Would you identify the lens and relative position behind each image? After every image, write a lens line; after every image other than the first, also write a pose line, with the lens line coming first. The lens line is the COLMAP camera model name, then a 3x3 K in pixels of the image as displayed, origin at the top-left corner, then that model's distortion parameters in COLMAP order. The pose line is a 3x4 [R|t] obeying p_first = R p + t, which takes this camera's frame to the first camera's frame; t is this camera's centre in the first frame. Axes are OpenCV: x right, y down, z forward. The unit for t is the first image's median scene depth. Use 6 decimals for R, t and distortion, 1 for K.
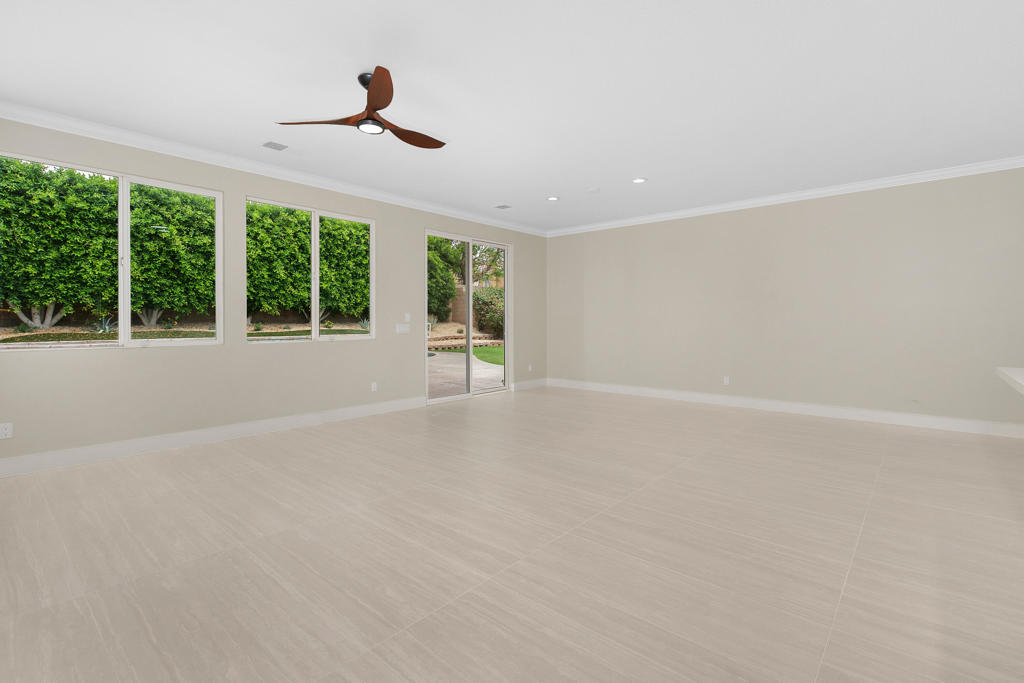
lens RADIAL K [[467.9, 0, 503.3], [0, 467.9, 318.8], [0, 0, 1]] dist [0.000476, 0.000582]
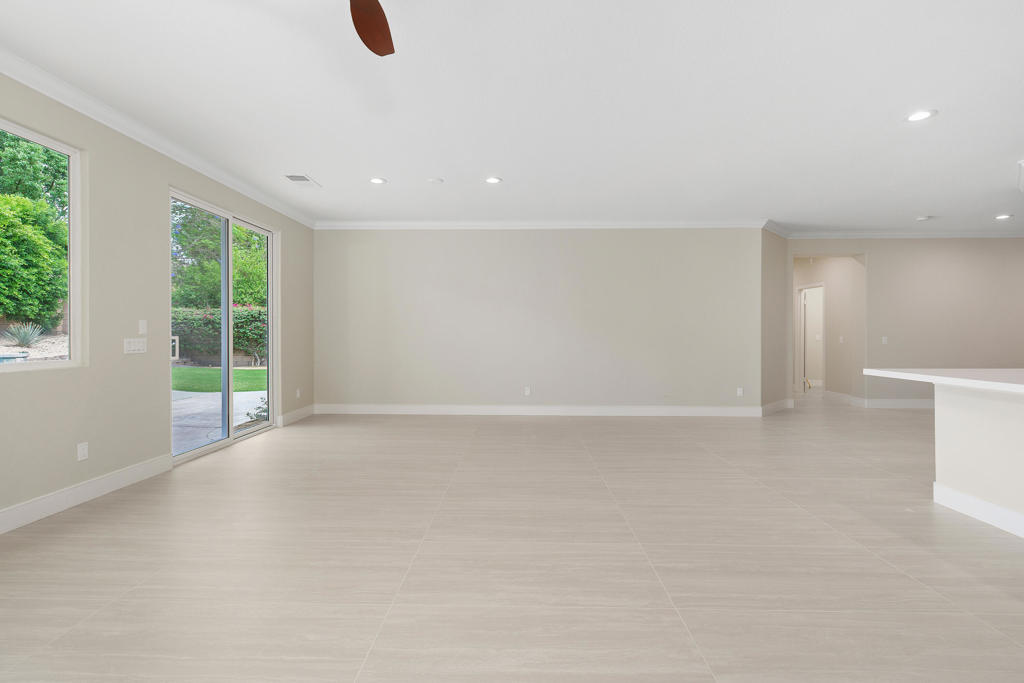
lens RADIAL K [[467.9, 0, 509.0], [0, 467.9, 332.4], [0, 0, 1]] dist [0.000476, 0.000582]
pose [[0.763911, 0.004477, 0.645306, -0.180023], [-0.006376, 0.999979, 0.000610, 0.000664], [-0.645290, -0.004581, 0.763924, 0.183524]]
